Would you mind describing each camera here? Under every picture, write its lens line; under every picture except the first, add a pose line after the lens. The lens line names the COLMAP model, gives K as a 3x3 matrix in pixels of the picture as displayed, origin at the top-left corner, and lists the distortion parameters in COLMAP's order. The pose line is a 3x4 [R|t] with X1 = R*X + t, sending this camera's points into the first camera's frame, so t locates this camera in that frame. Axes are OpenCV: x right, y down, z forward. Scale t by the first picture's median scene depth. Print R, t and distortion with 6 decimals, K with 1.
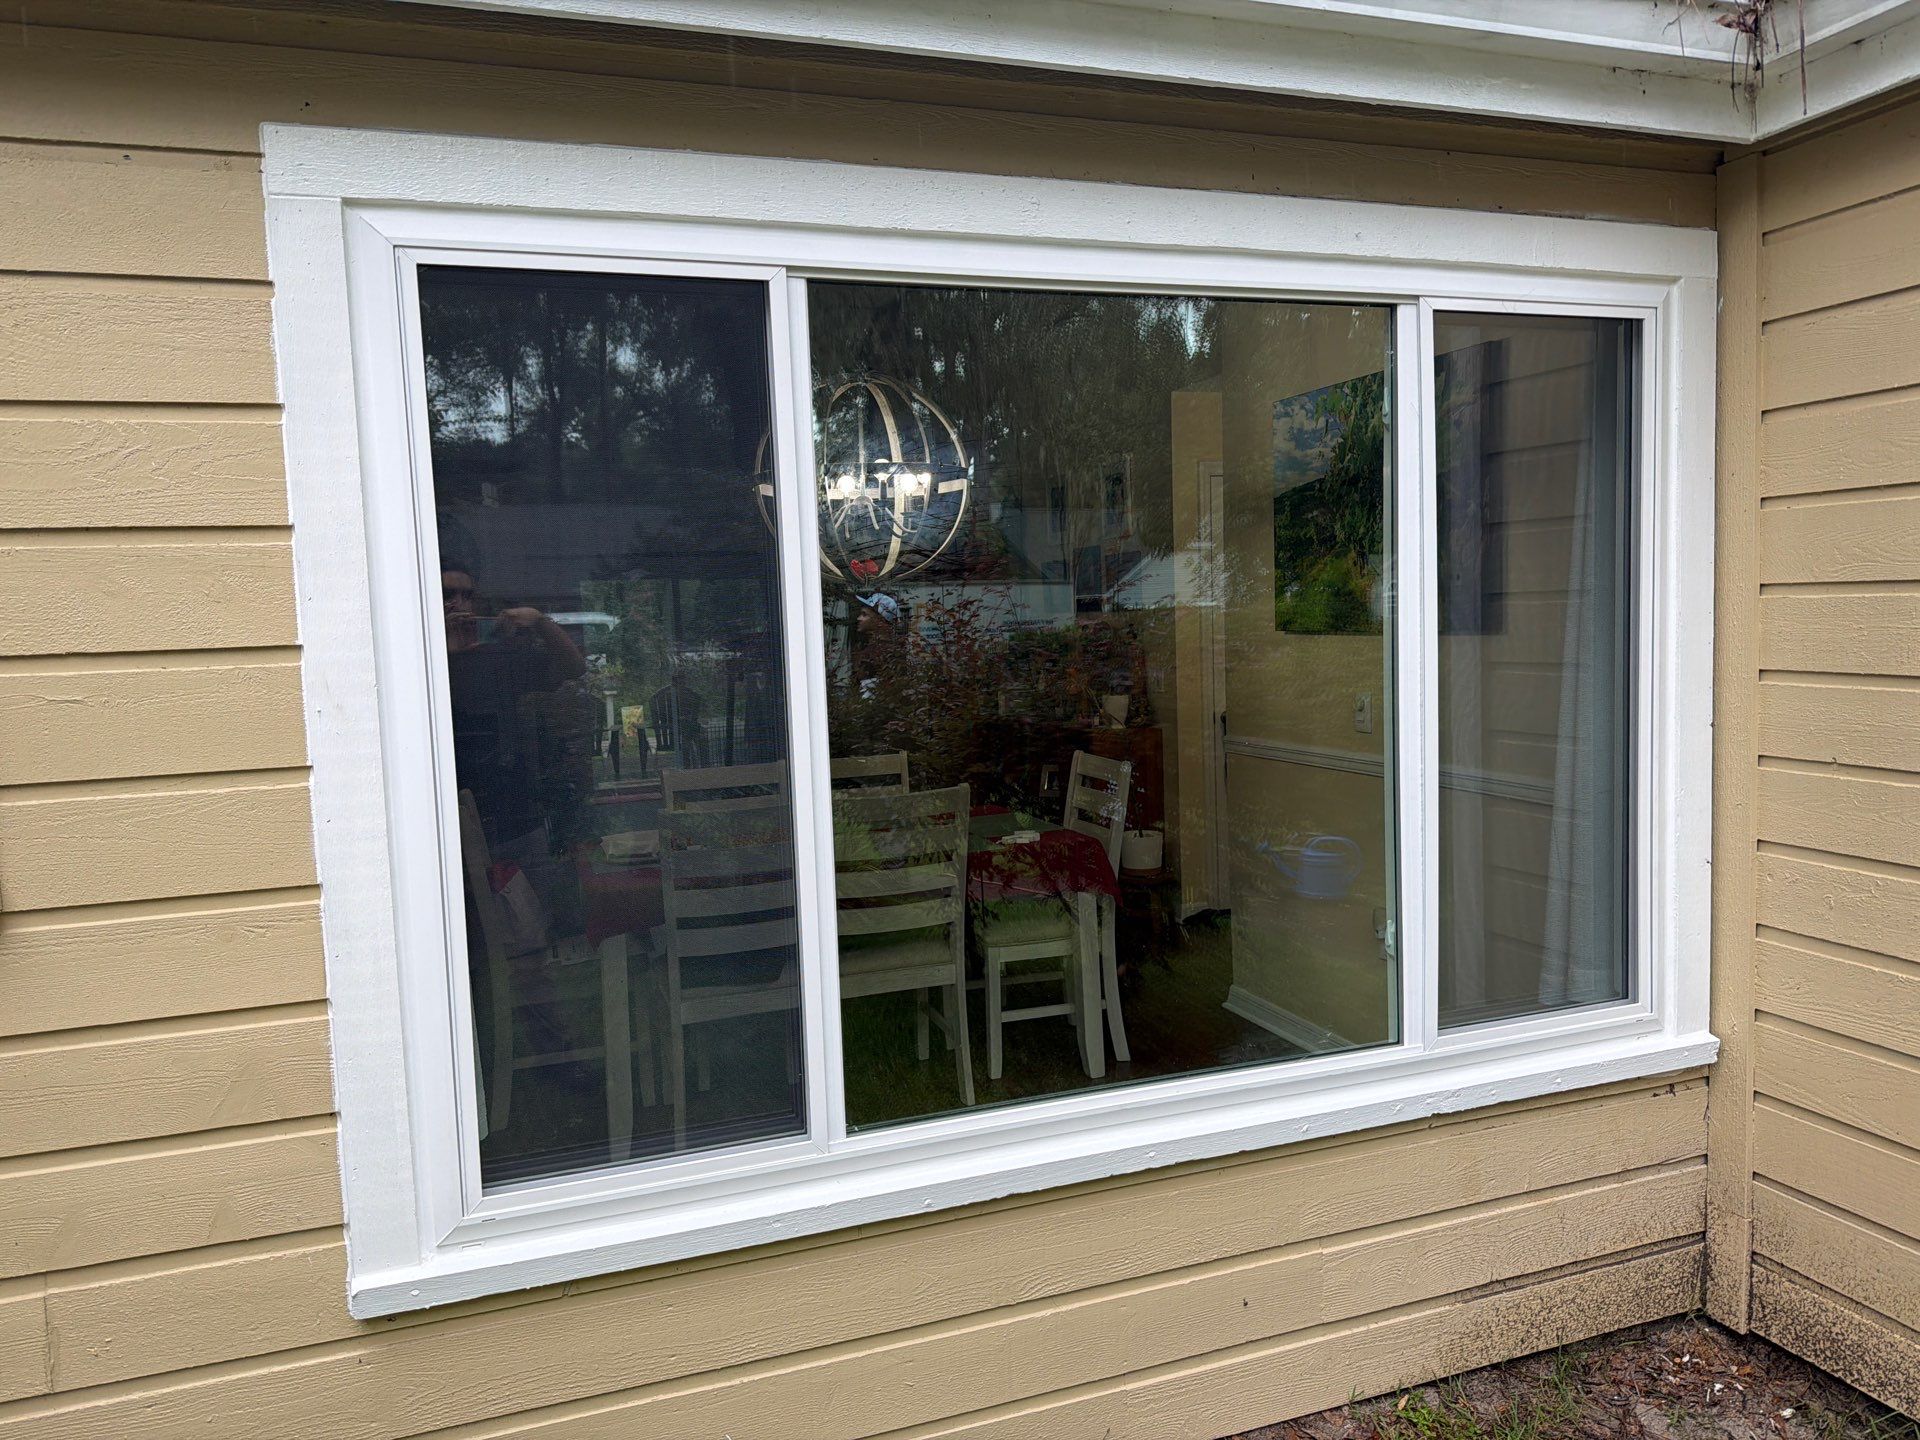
lens RADIAL K [[1317.3, 0, 937.1], [0, 1317.3, 723.0], [0, 0, 1]] dist [0.026065, -0.037733]
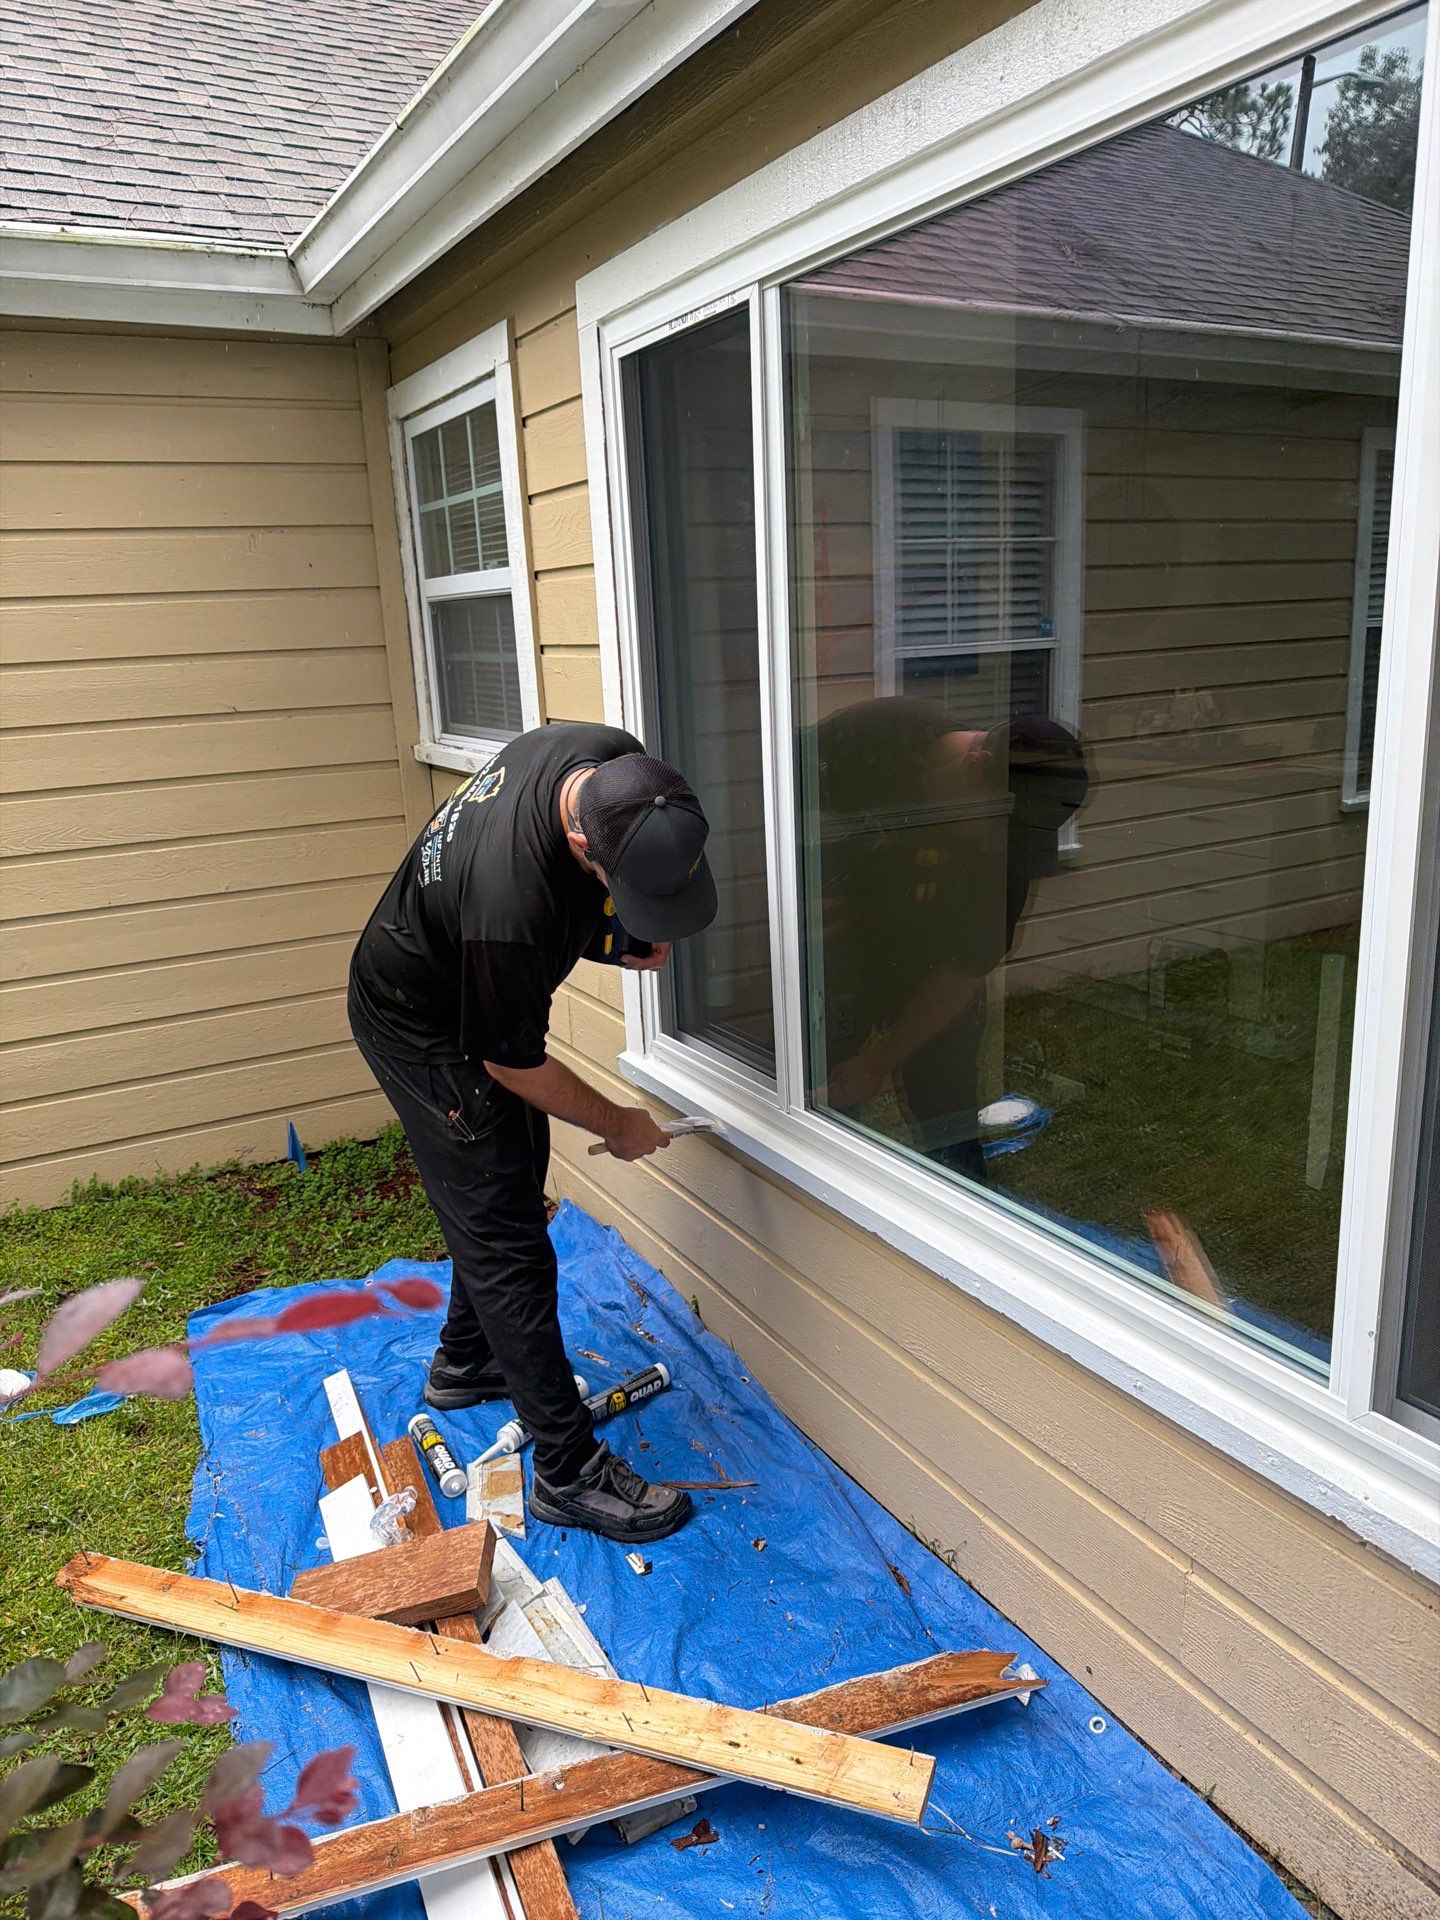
lens RADIAL K [[1332.1, 0, 716.4], [0, 1332.1, 950.9], [0, 0, 1]] dist [0.032888, -0.035866]
pose [[0.186411, 0.260336, -0.947352, 0.749943], [-0.041093, 0.965476, 0.257231, -0.079619], [0.981612, -0.009021, 0.190673, 0.567326]]
